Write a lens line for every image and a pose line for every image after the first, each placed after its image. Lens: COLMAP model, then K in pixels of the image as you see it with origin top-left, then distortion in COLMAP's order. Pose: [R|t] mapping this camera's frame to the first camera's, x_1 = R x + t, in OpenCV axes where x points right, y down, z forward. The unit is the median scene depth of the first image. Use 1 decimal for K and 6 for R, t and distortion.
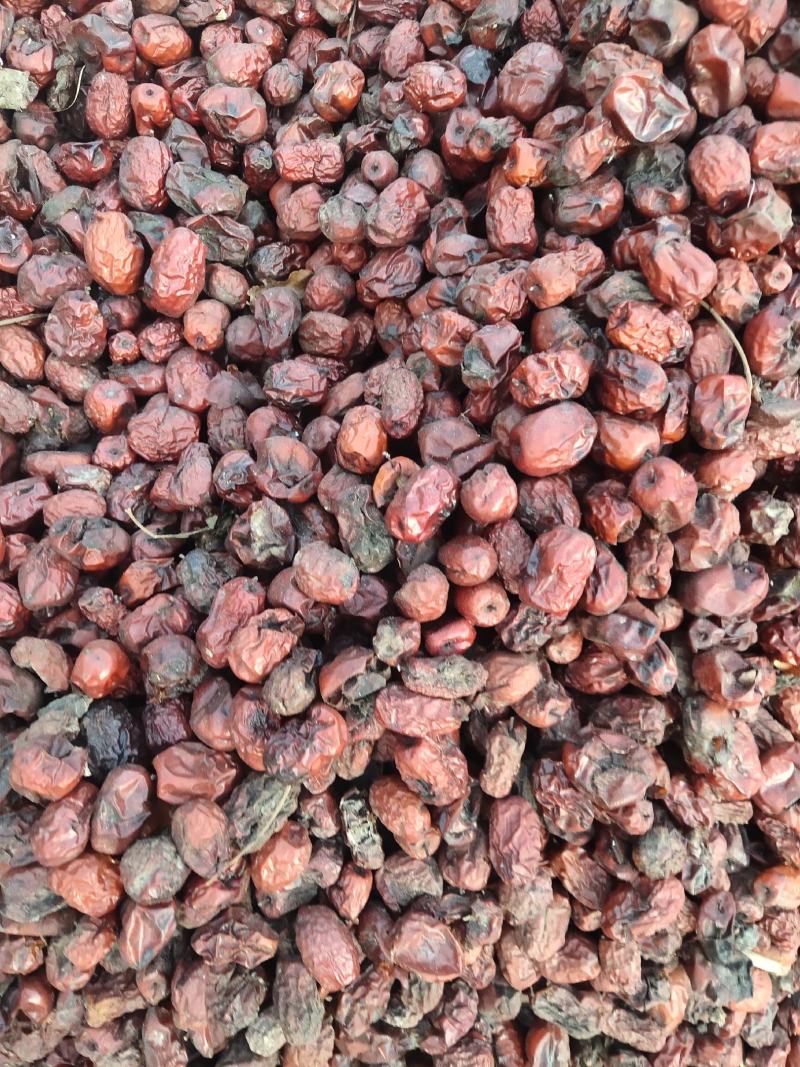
lens RADIAL K [[819.1, 0, 400.0], [0, 819.1, 533.5], [0, 0, 1]] dist [-0.004252, -0.012504]
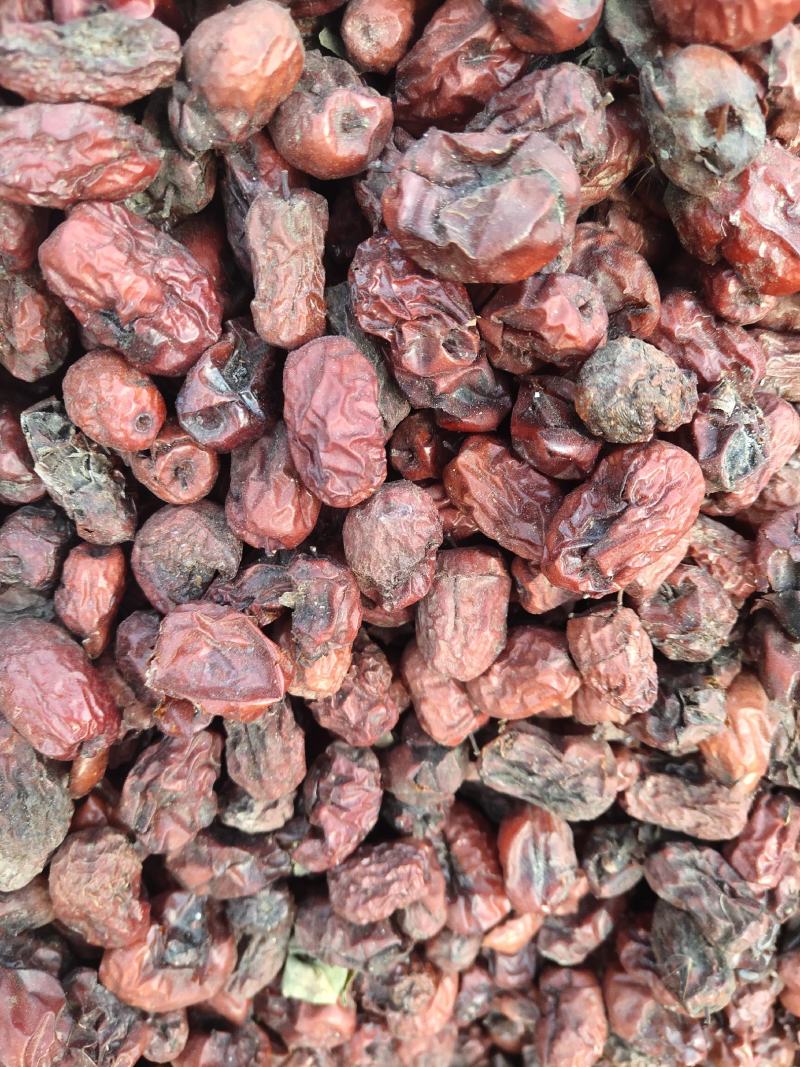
lens RADIAL K [[819.1, 0, 400.0], [0, 819.1, 533.5], [0, 0, 1]] dist [-0.004252, -0.012504]
pose [[0.977263, -0.160411, -0.138653, 0.221660], [0.169552, 0.983885, 0.056762, 0.392950], [0.127314, -0.078980, 0.988713, 0.471468]]
